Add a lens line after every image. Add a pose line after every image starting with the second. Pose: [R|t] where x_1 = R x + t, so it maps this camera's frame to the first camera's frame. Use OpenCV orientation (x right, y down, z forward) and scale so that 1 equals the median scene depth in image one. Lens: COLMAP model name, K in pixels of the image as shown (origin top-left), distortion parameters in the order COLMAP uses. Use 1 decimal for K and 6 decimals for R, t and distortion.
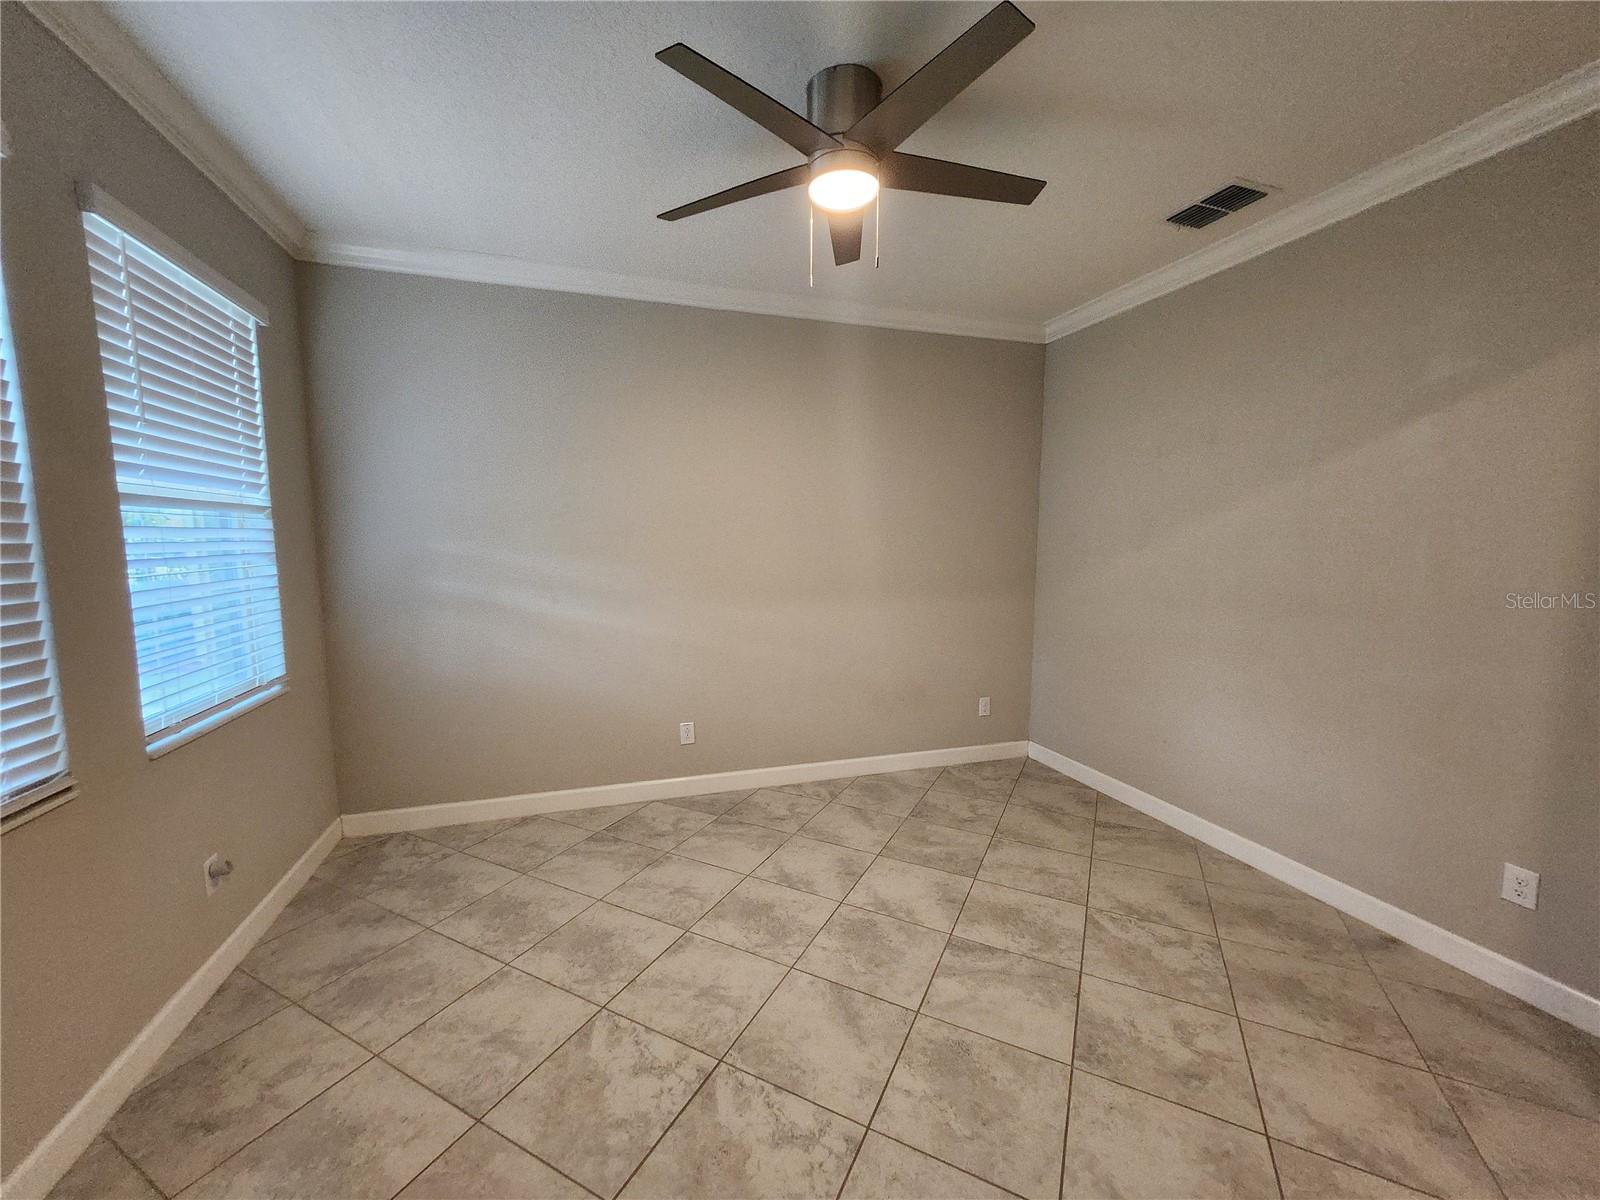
lens RADIAL K [[635.8, 0, 788.4], [0, 635.8, 599.2], [0, 0, 1]] dist [0.006150, 0.000279]
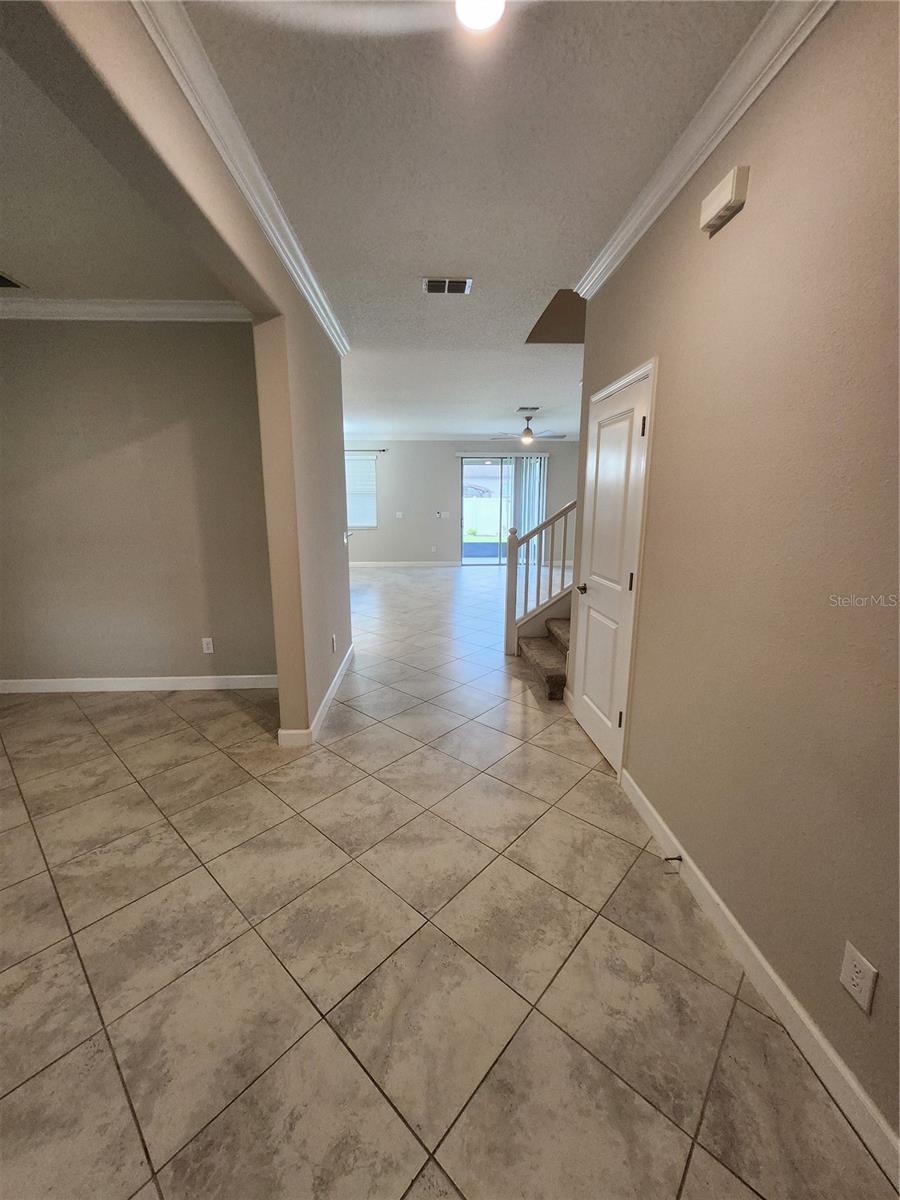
lens RADIAL K [[473.6, 0, 444.6], [0, 473.6, 593.8], [0, 0, 1]] dist [-0.003340, -0.000160]
pose [[0.257580, -0.192277, 0.946933, -0.263806], [0.095510, 0.980268, 0.173066, 0.025379], [-0.961525, 0.045863, 0.270862, -0.323104]]
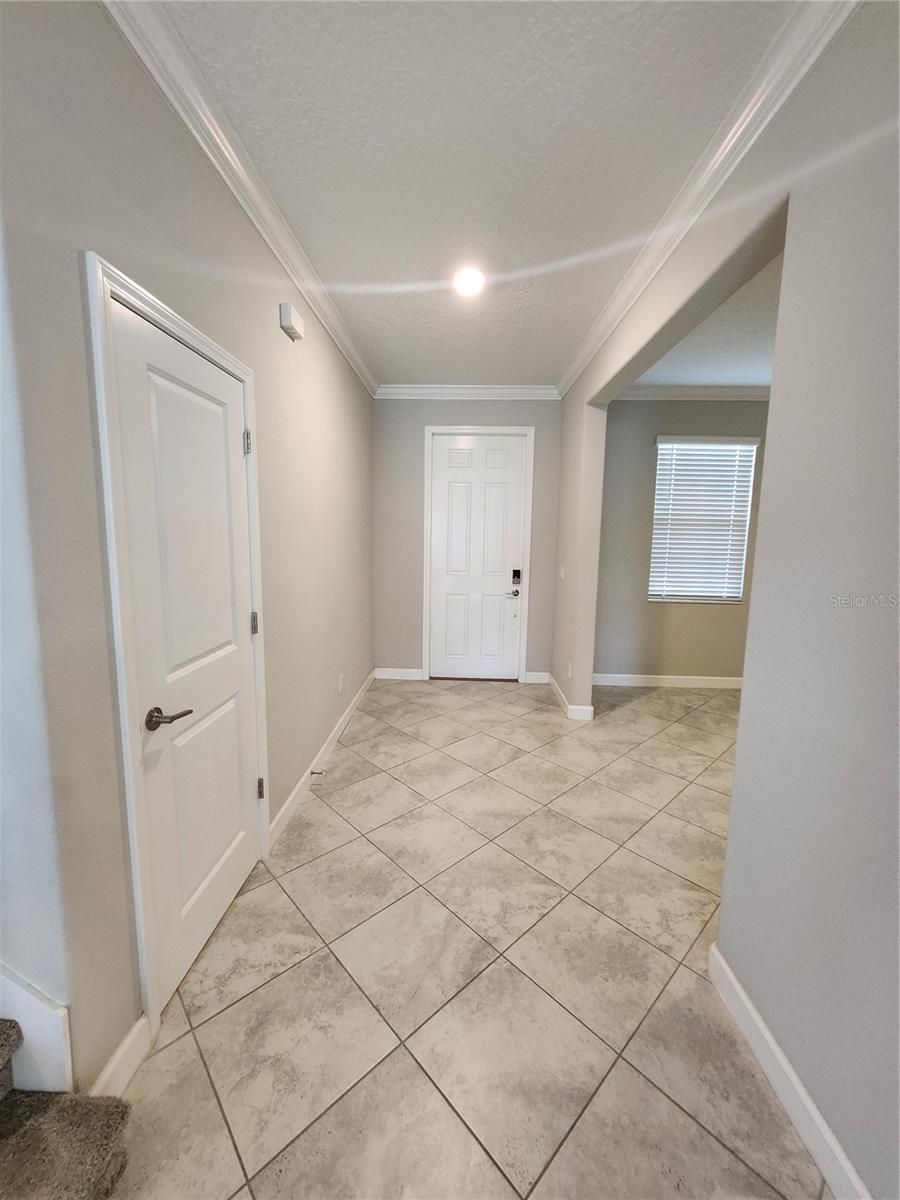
lens RADIAL K [[475.7, 0, 446.4], [0, 475.7, 582.8], [0, 0, 1]] dist [-0.000414, -0.000026]
pose [[-0.332674, 0.093020, -0.938443, 1.512693], [-0.110349, 0.984447, 0.136698, -0.013140], [0.936564, 0.149032, -0.317235, 0.155622]]
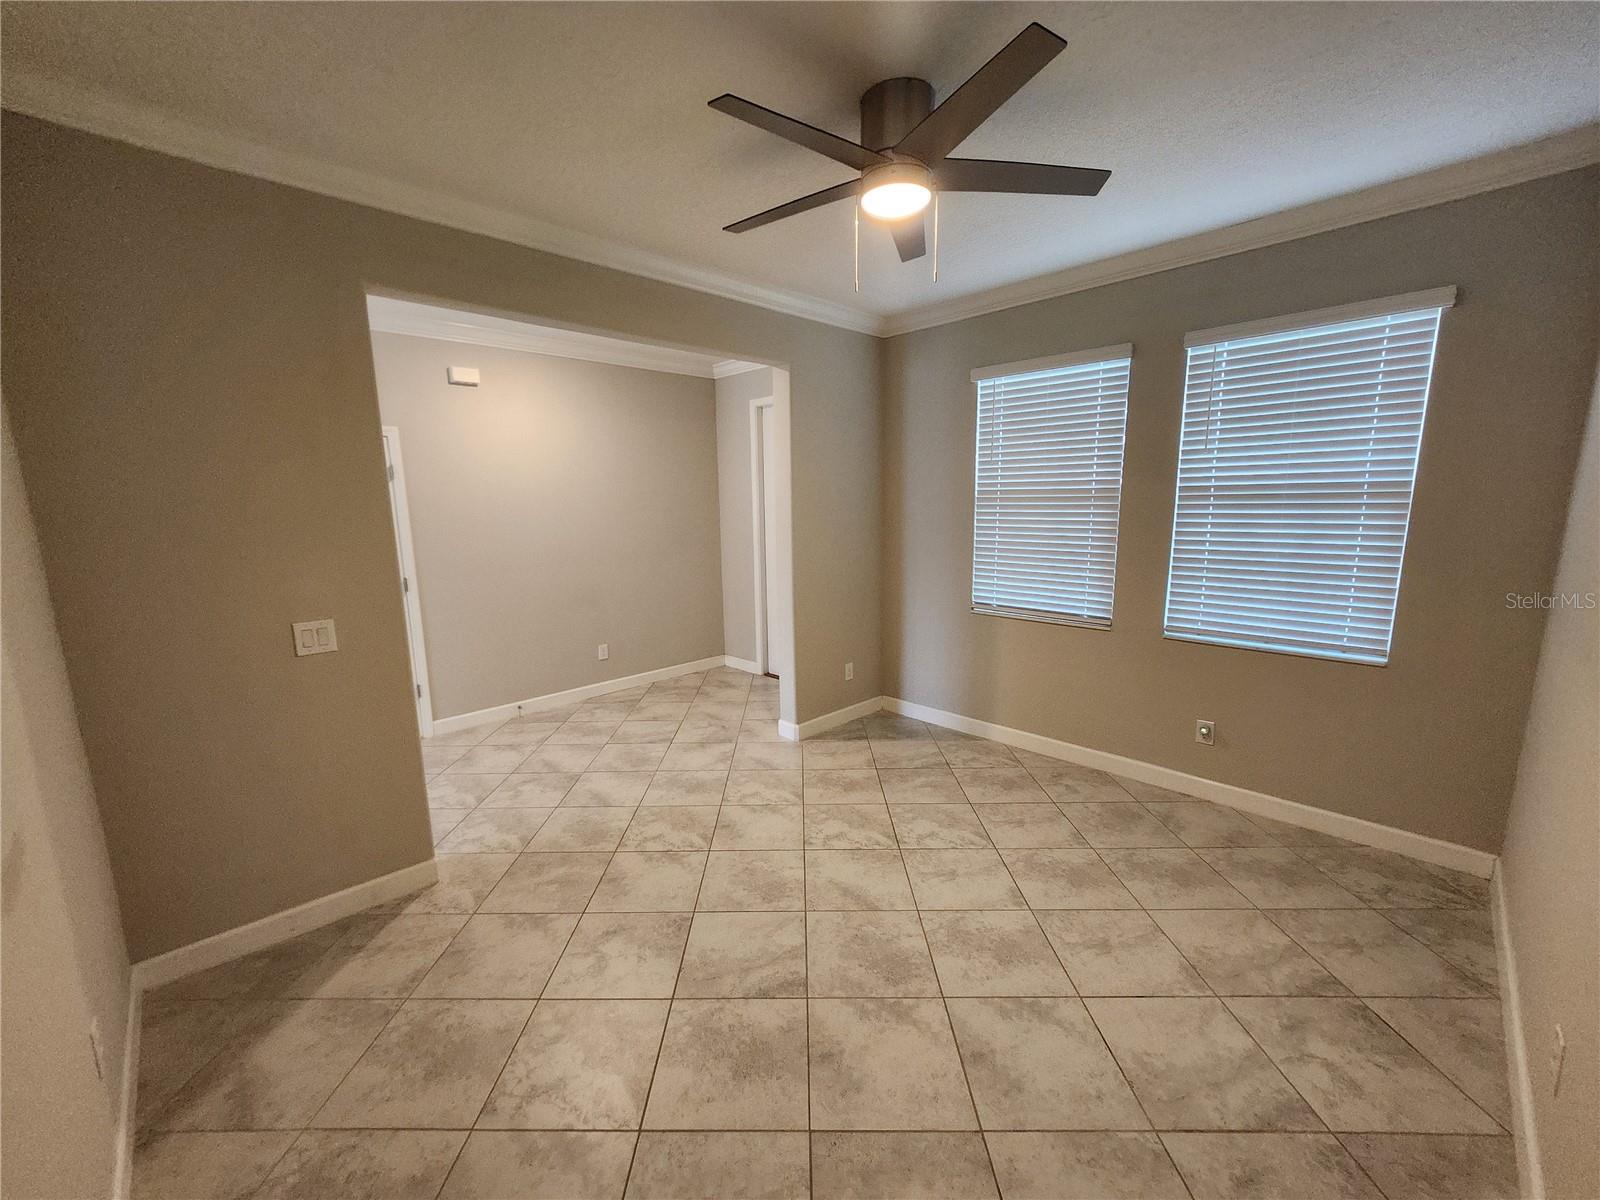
lens RADIAL K [[635.8, 0, 788.4], [0, 635.8, 599.2], [0, 0, 1]] dist [0.006150, 0.000279]
pose [[-0.893804, 0.083508, -0.440614, 0.642407], [-0.028366, 0.970015, 0.241385, -0.224670], [0.447559, 0.228250, -0.864634, 1.684365]]
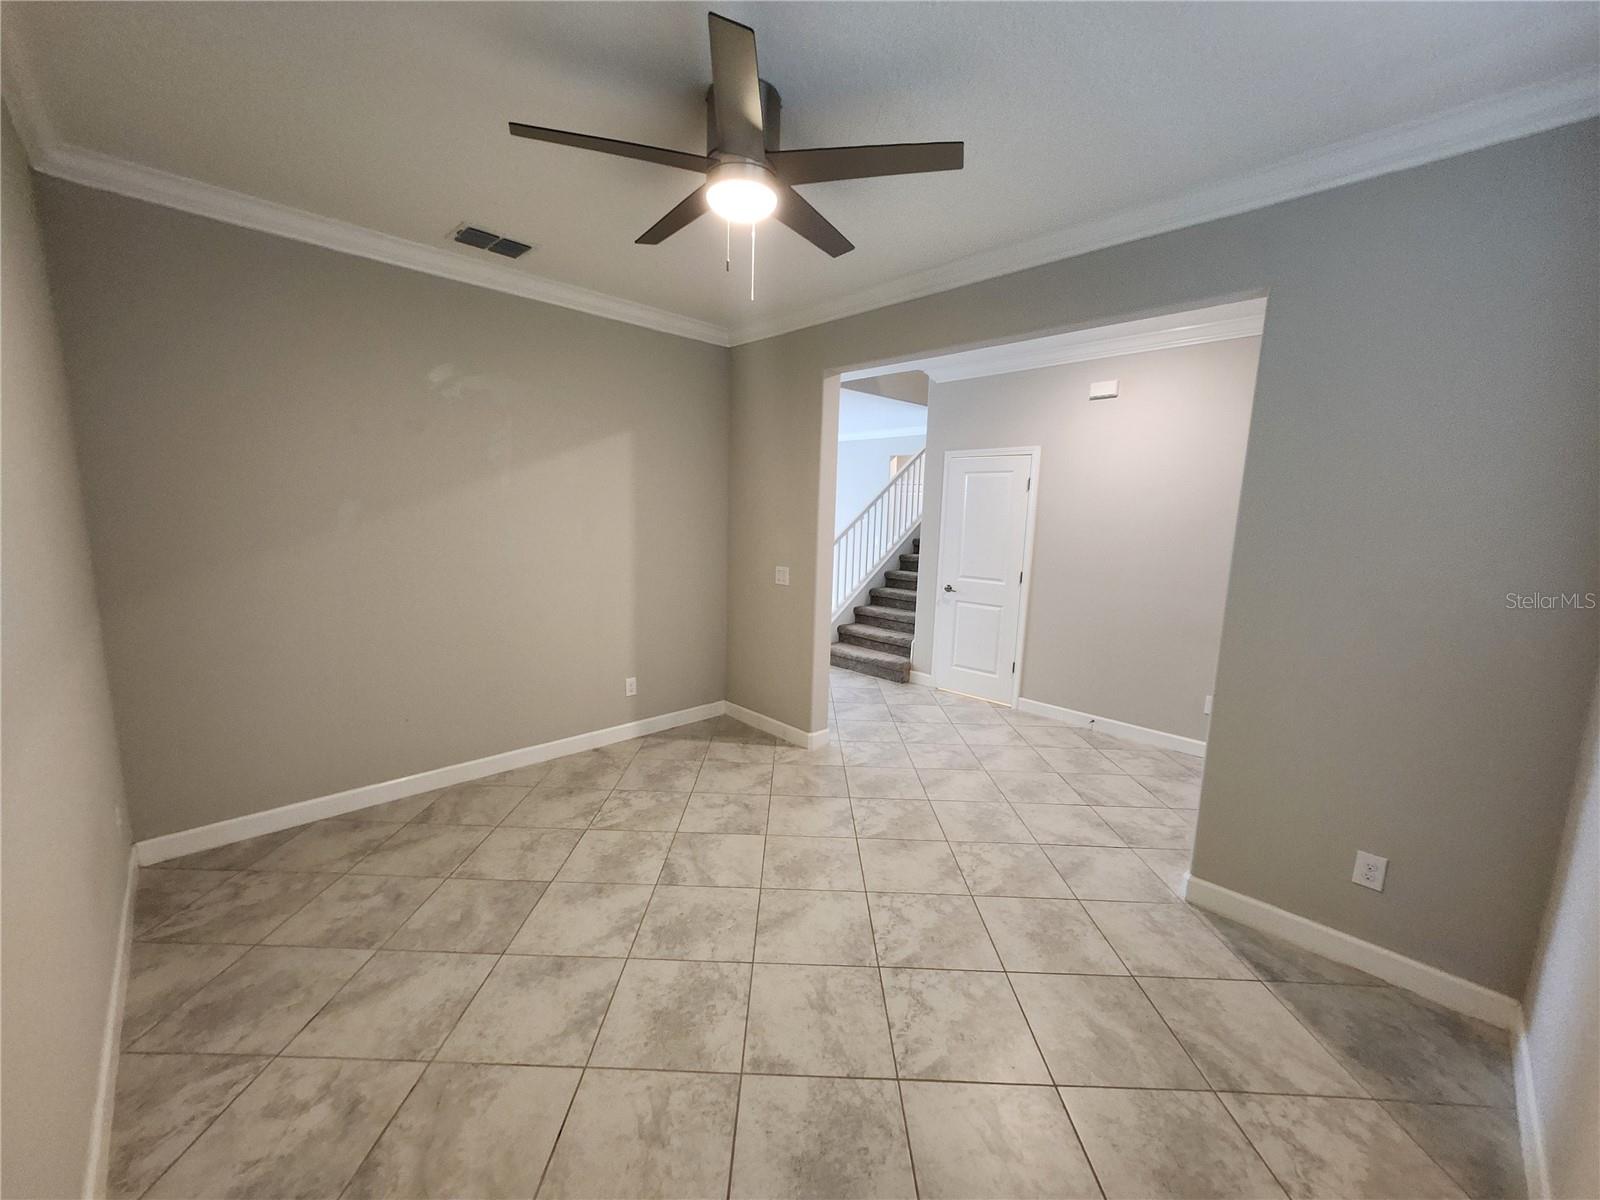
lens RADIAL K [[635.8, 0, 788.4], [0, 635.8, 599.2], [0, 0, 1]] dist [0.006150, 0.000279]
pose [[-0.444577, -0.138040, 0.885040, -0.805319], [0.059945, 0.981254, 0.183159, -0.167138], [-0.893732, 0.134482, -0.427969, 1.251919]]
